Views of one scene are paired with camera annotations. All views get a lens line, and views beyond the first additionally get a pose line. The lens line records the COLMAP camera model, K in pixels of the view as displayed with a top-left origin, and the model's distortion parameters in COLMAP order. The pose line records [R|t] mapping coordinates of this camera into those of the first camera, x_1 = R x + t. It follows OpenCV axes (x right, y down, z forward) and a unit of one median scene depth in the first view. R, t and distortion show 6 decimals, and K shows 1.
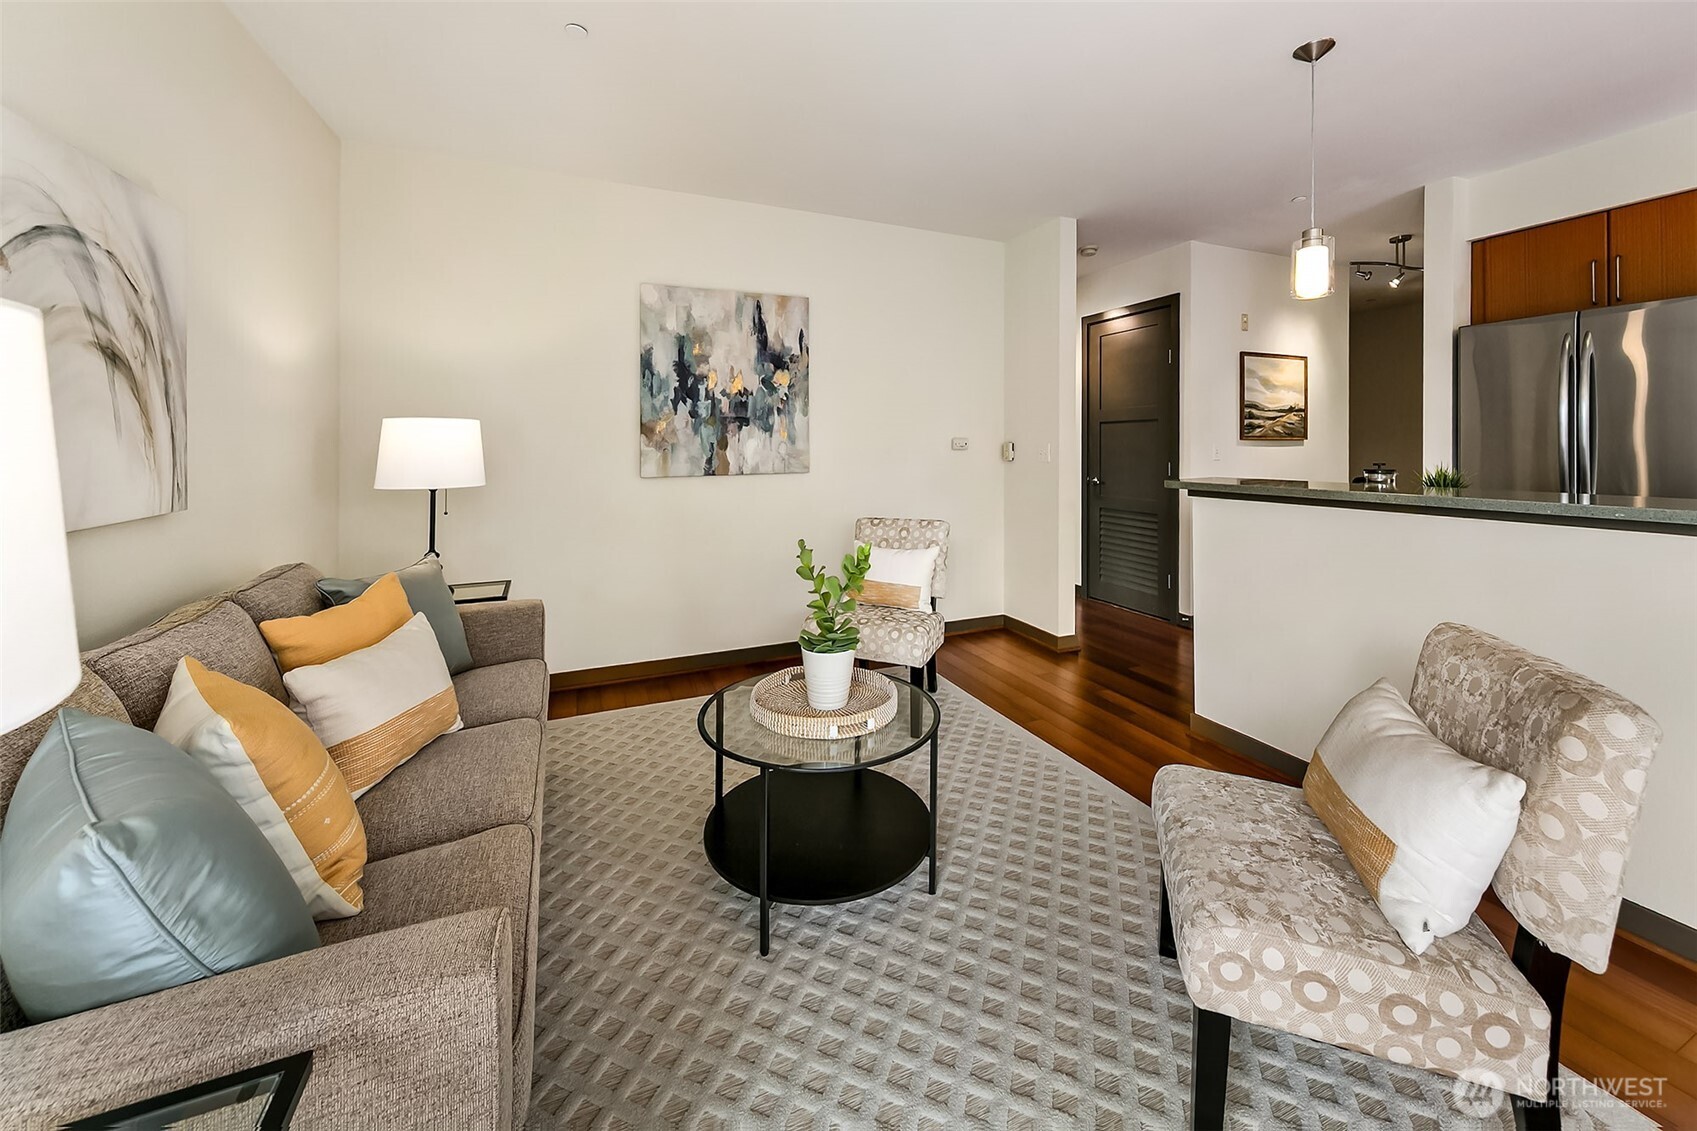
lens RADIAL K [[625.3, 0, 842.5], [0, 625.3, 448.3], [0, 0, 1]] dist [0.000085, -0.000008]
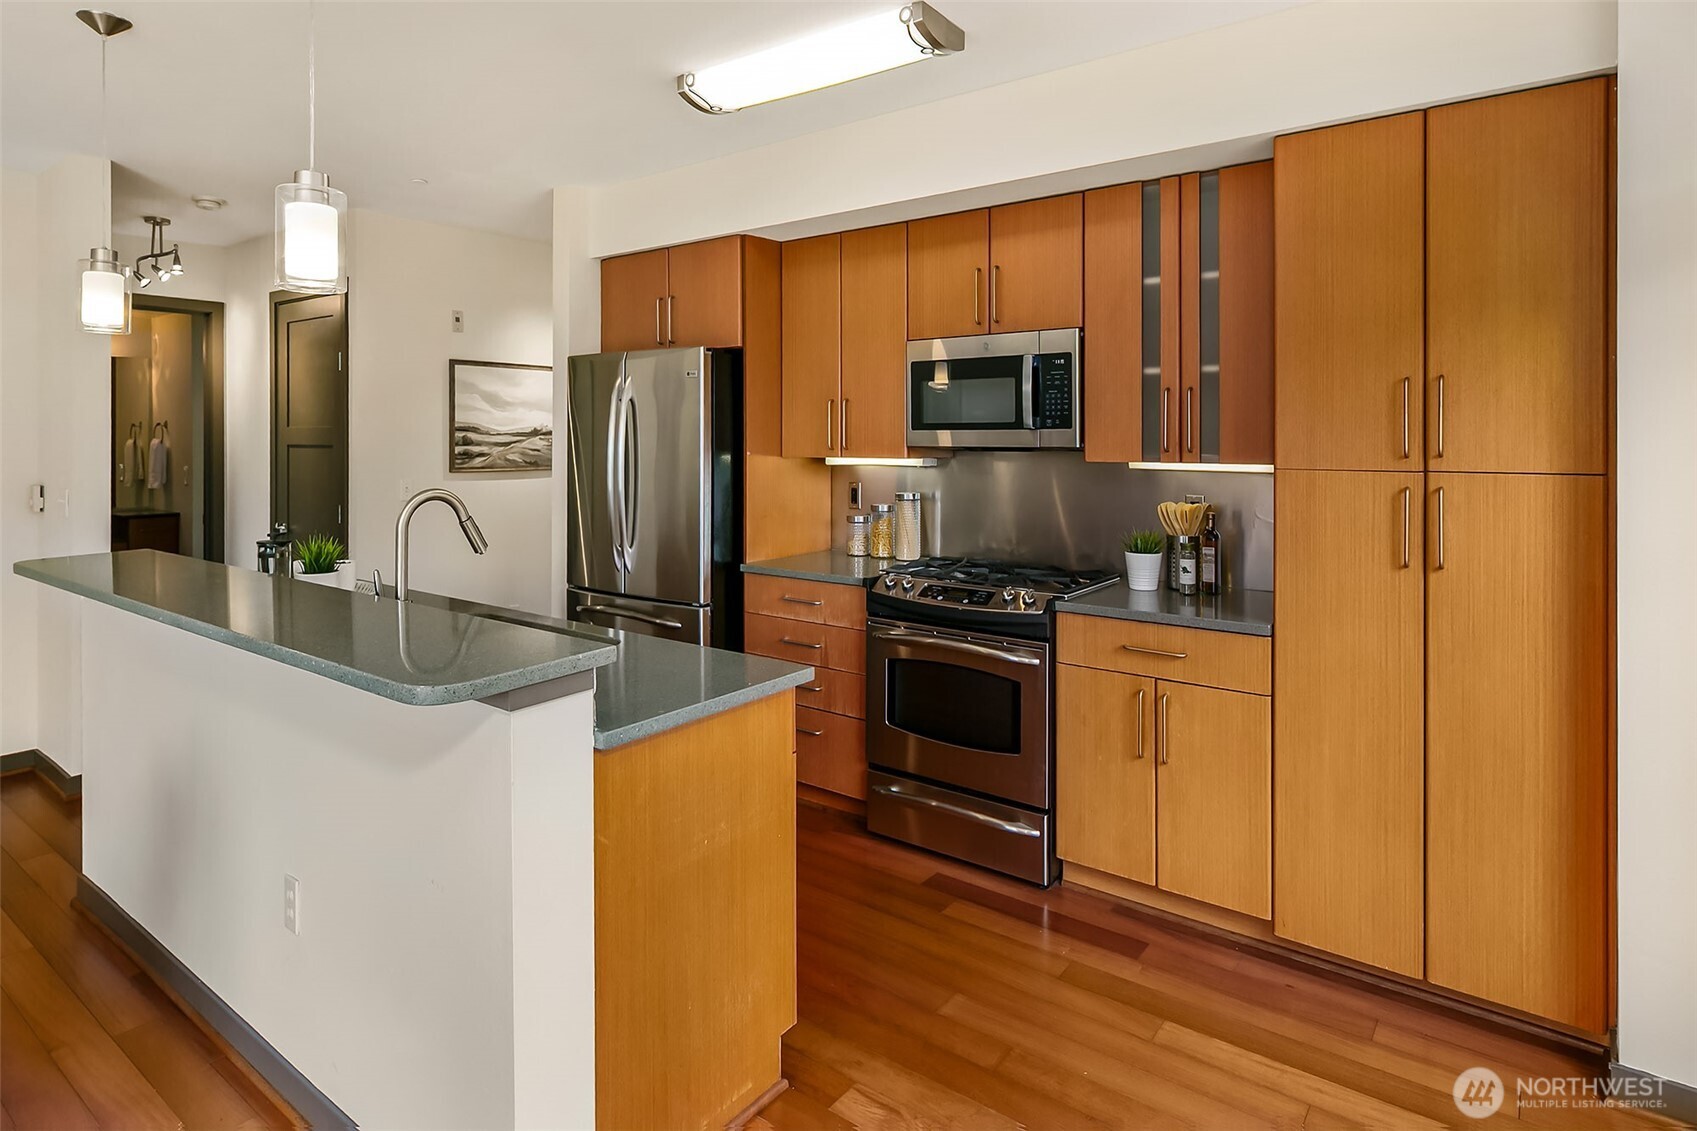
lens RADIAL K [[934.1, 0, 849.9], [0, 934.1, 462.2], [0, 0, 1]] dist [0.000466, 0.000133]
pose [[0.860543, -0.007821, 0.509317, 0.606383], [-0.003396, 0.999772, 0.021089, -0.067509], [-0.509366, -0.019877, 0.860320, -0.323328]]
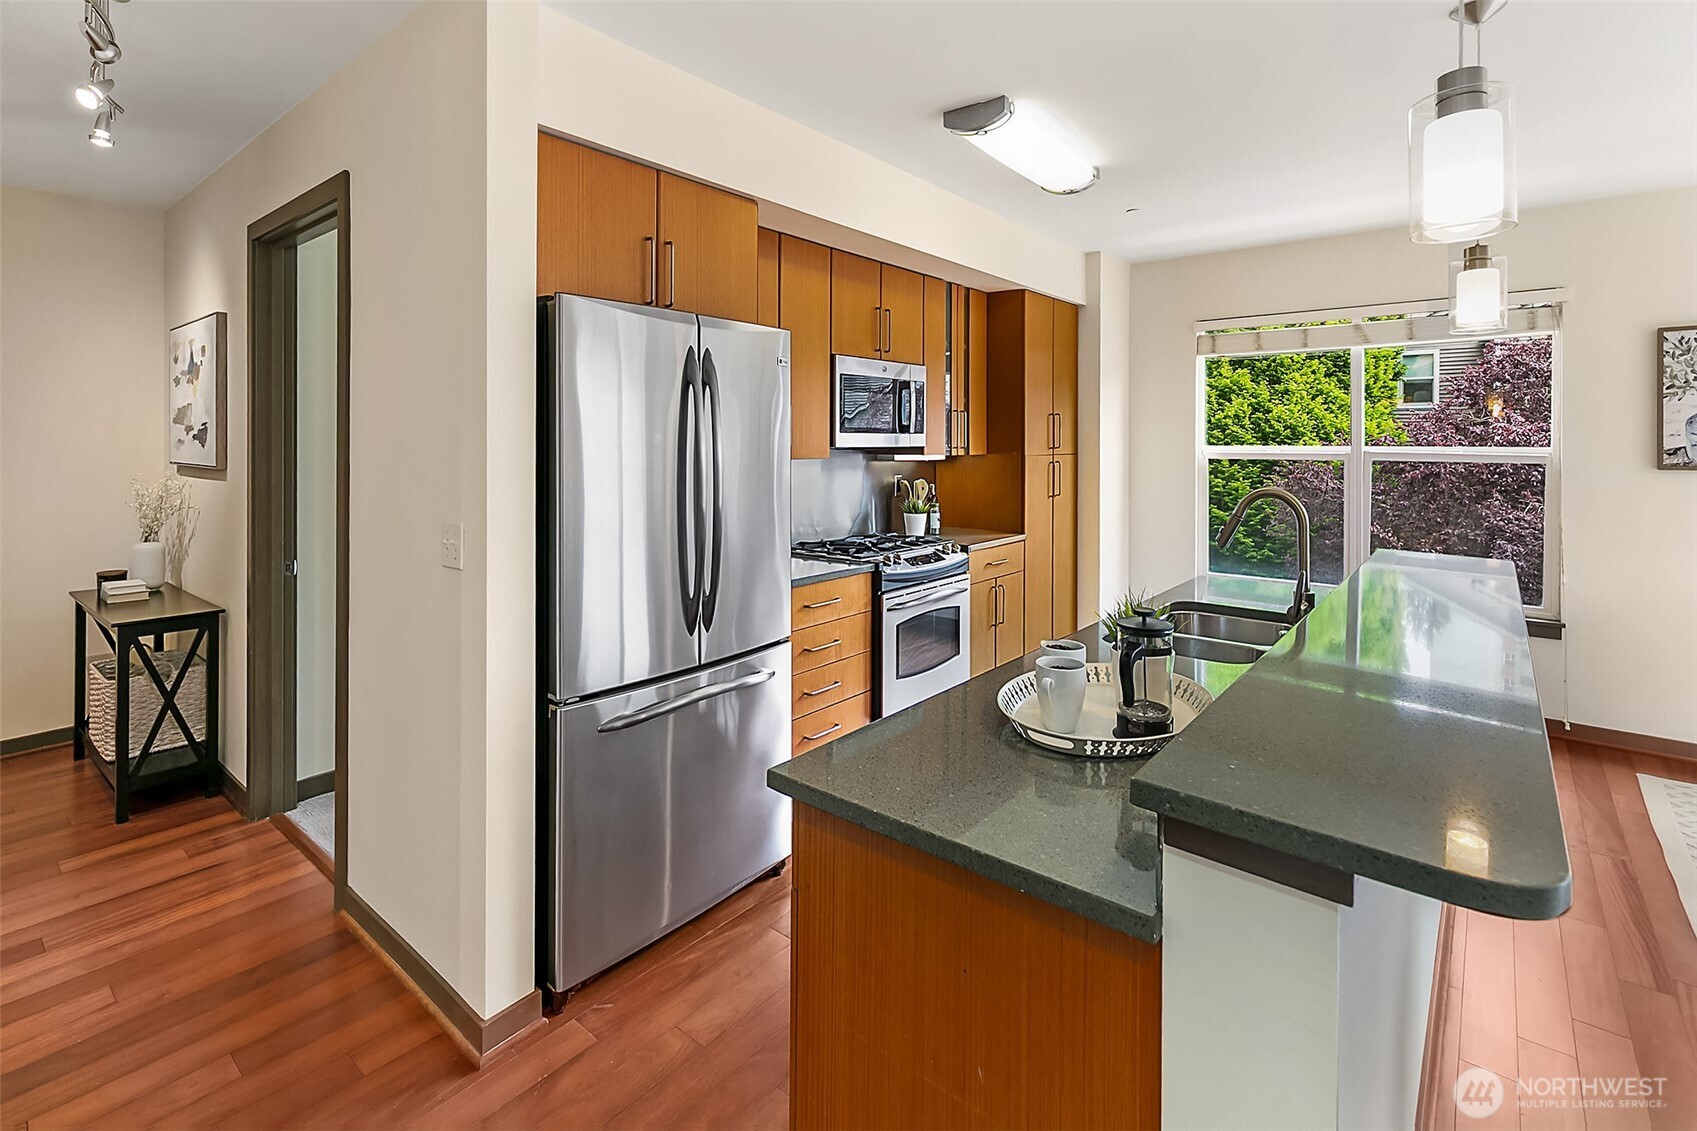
lens RADIAL K [[788.0, 0, 855.3], [0, 788.0, 444.7], [0, 0, 1]] dist [0.001695, 0.000869]
pose [[-0.474837, 0.000511, 0.880074, 0.309620], [0.000361, 1.000000, -0.000386, -0.067364], [-0.880074, 0.000134, -0.474837, 0.997926]]
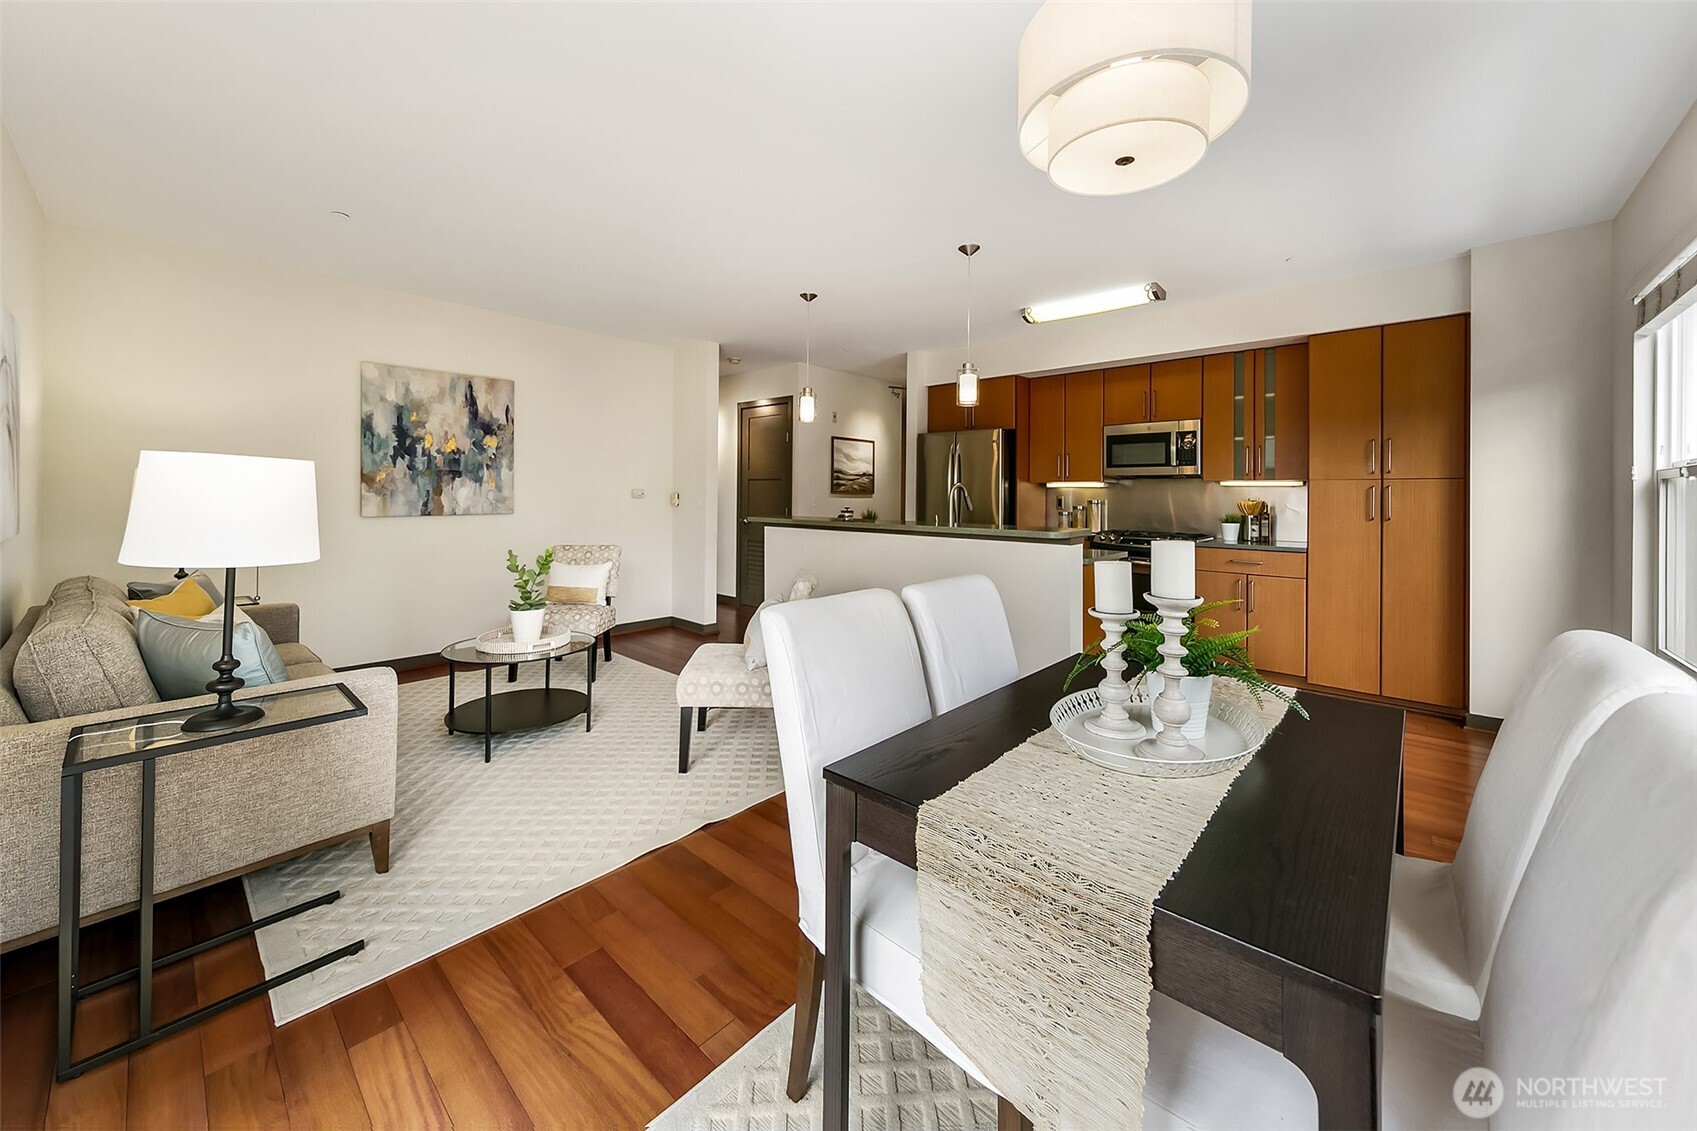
lens RADIAL K [[625.5, 0, 852.6], [0, 625.5, 506.9], [0, 0, 1]] dist [0.000815, -0.000018]
pose [[0.901401, 0.005402, 0.432951, 0.020903], [-0.012764, 0.999819, 0.014099, -0.003410], [-0.432797, -0.018235, 0.901307, -0.531343]]
